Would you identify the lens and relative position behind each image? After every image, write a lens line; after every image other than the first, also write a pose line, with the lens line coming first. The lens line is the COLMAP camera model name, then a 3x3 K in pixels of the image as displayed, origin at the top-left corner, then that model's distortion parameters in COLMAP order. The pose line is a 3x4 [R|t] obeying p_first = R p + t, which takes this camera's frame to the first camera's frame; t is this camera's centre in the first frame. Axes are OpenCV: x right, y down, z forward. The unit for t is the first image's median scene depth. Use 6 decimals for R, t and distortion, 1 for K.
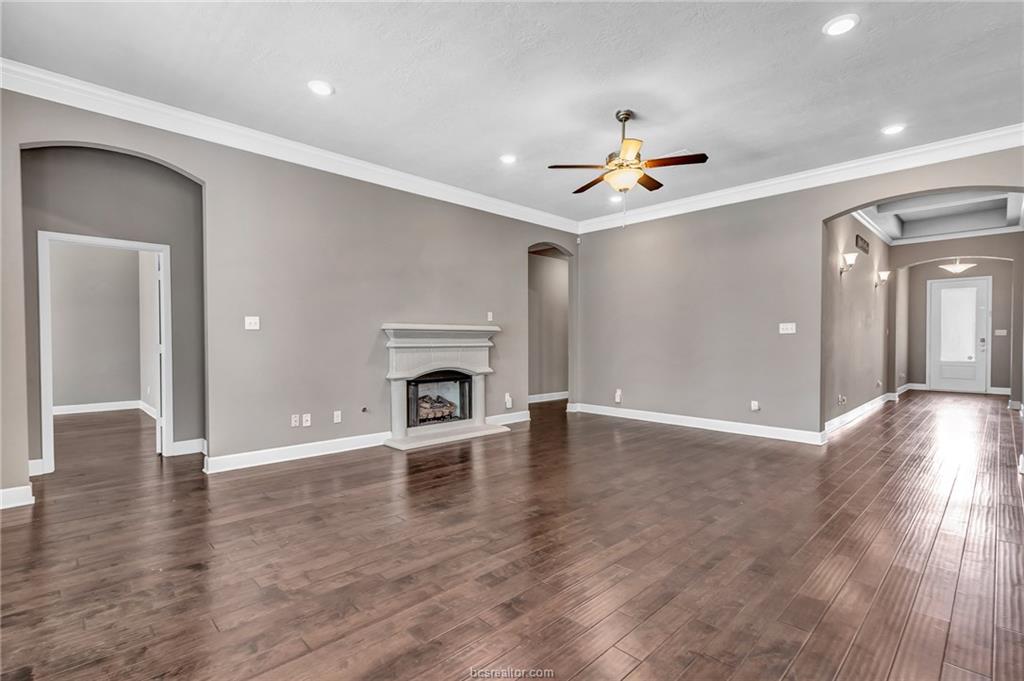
lens RADIAL K [[478.0, 0, 496.6], [0, 478.0, 348.5], [0, 0, 1]] dist [0.002527, -0.000363]
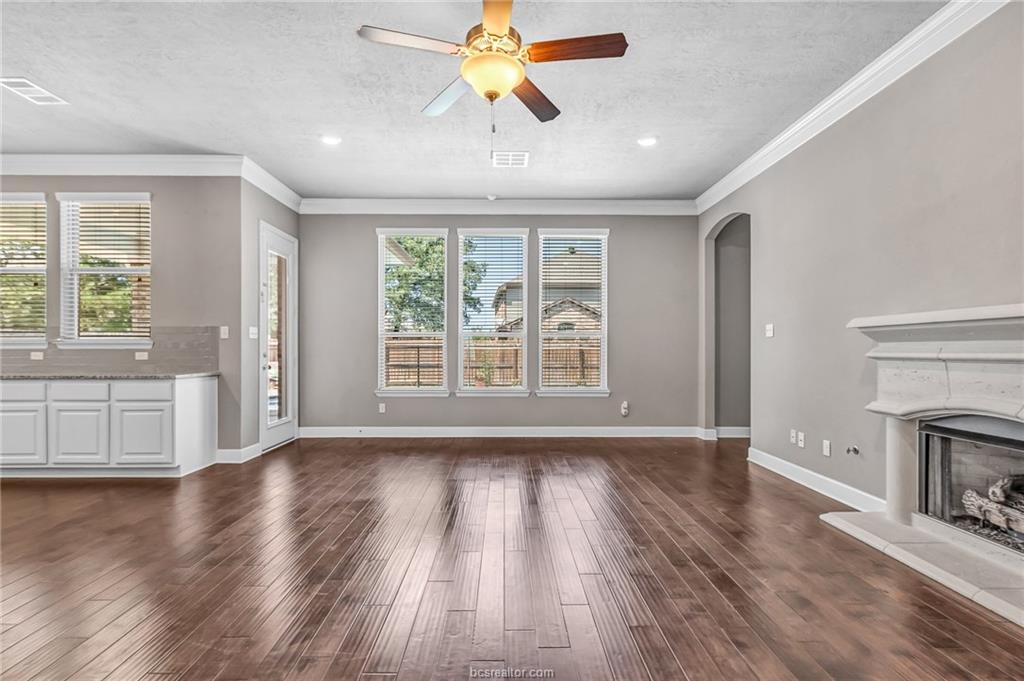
lens RADIAL K [[483.5, 0, 509.3], [0, 483.5, 362.3], [0, 0, 1]] dist [0.006342, -0.000711]
pose [[-0.679741, 0.018711, -0.733213, 0.523893], [-0.012834, 0.999218, 0.037398, -0.013150], [0.733340, 0.034831, -0.678970, 1.057688]]
